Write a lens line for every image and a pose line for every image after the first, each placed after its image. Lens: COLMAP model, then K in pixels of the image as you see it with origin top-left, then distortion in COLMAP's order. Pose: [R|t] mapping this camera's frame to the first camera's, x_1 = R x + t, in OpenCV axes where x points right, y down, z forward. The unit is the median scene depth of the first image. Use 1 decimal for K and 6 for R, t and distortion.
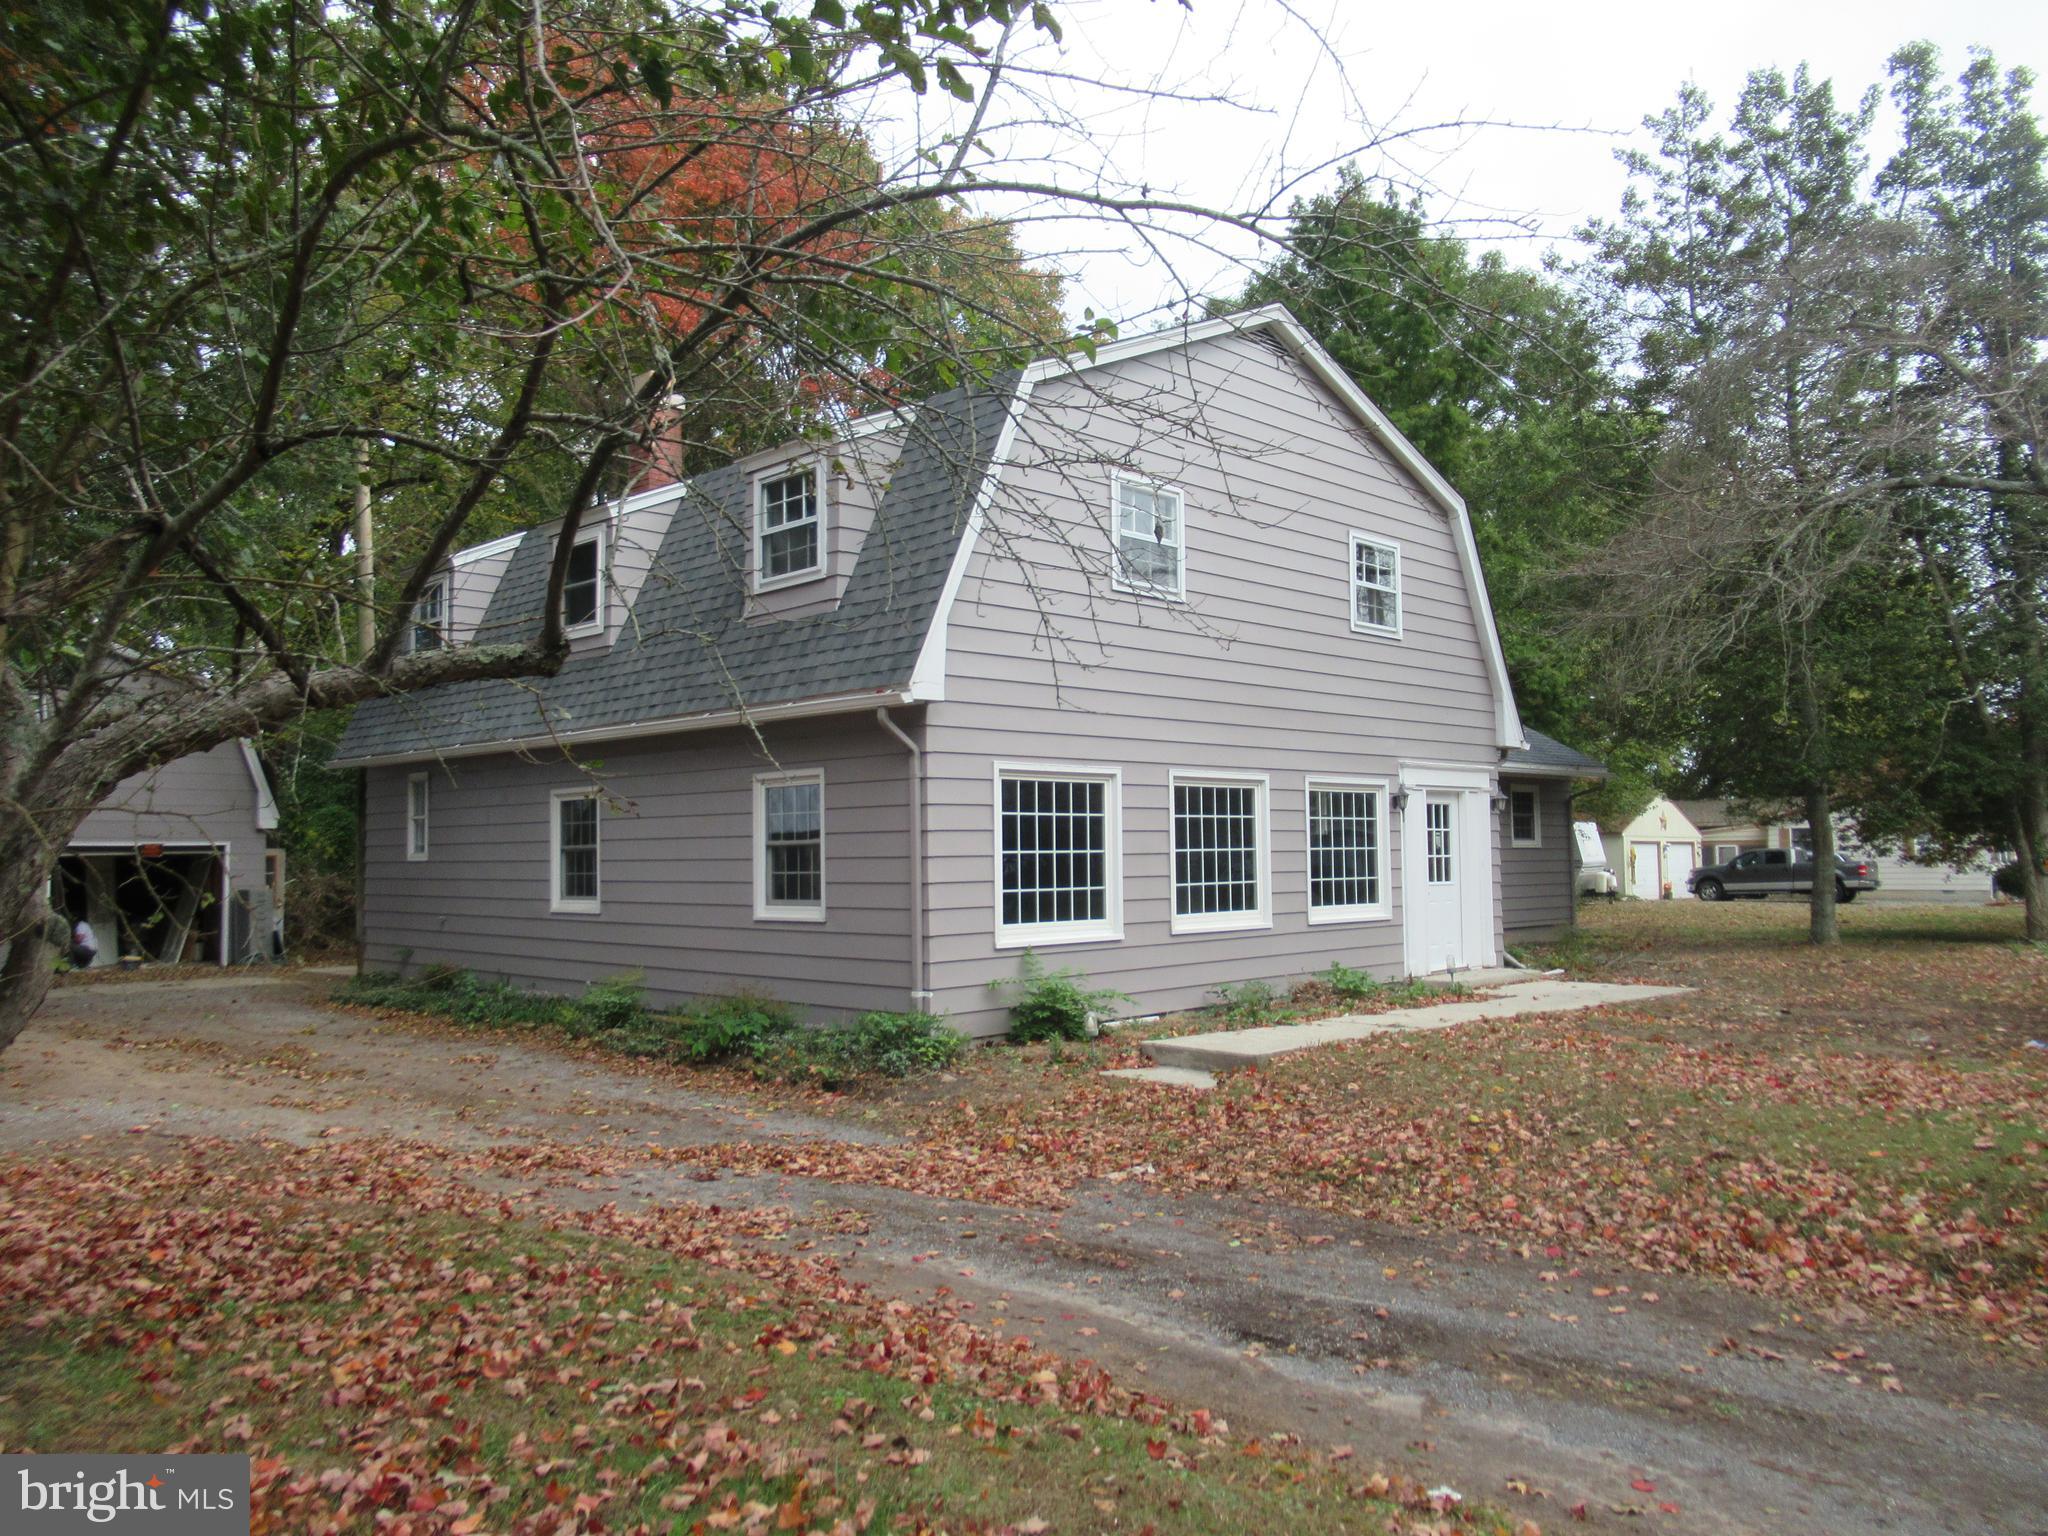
lens RADIAL K [[1545.4, 0, 1023.9], [0, 1545.4, 761.6], [0, 0, 1]] dist [-0.003338, -0.002580]
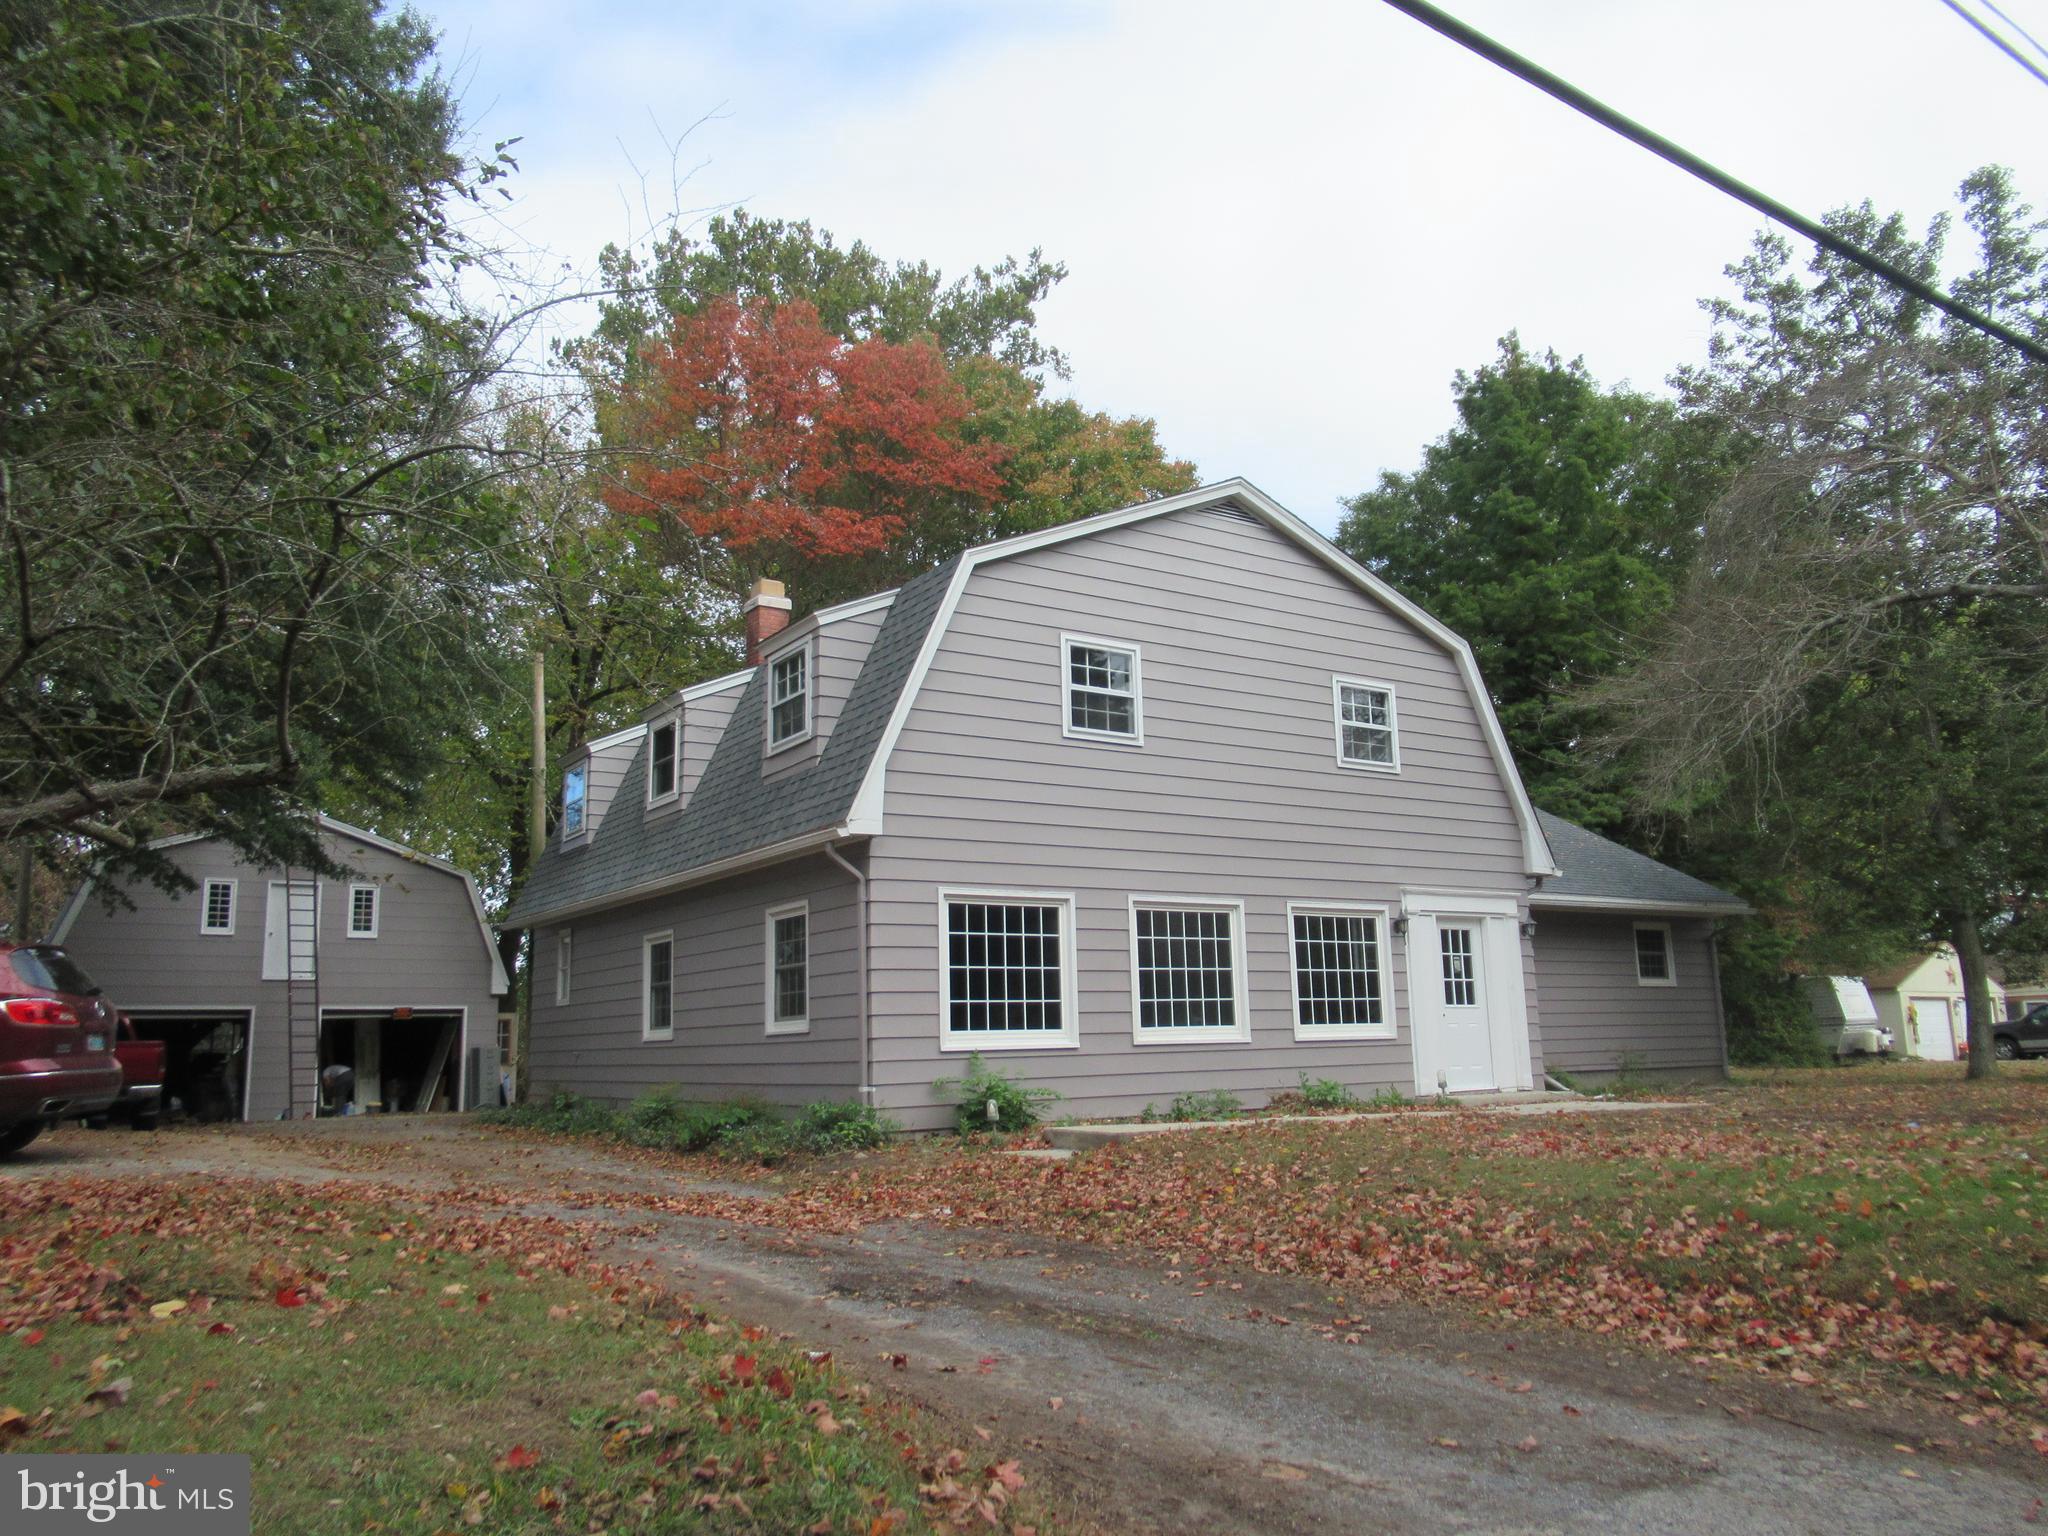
lens RADIAL K [[1538.6, 0, 1024.0], [0, 1538.6, 768.0], [0, 0, 1]] dist [0.000989, -0.007607]
pose [[0.978984, -0.049648, -0.197802, 0.217388], [0.026293, 0.992546, -0.119000, 0.039379], [0.202236, 0.111298, 0.972992, -0.091159]]
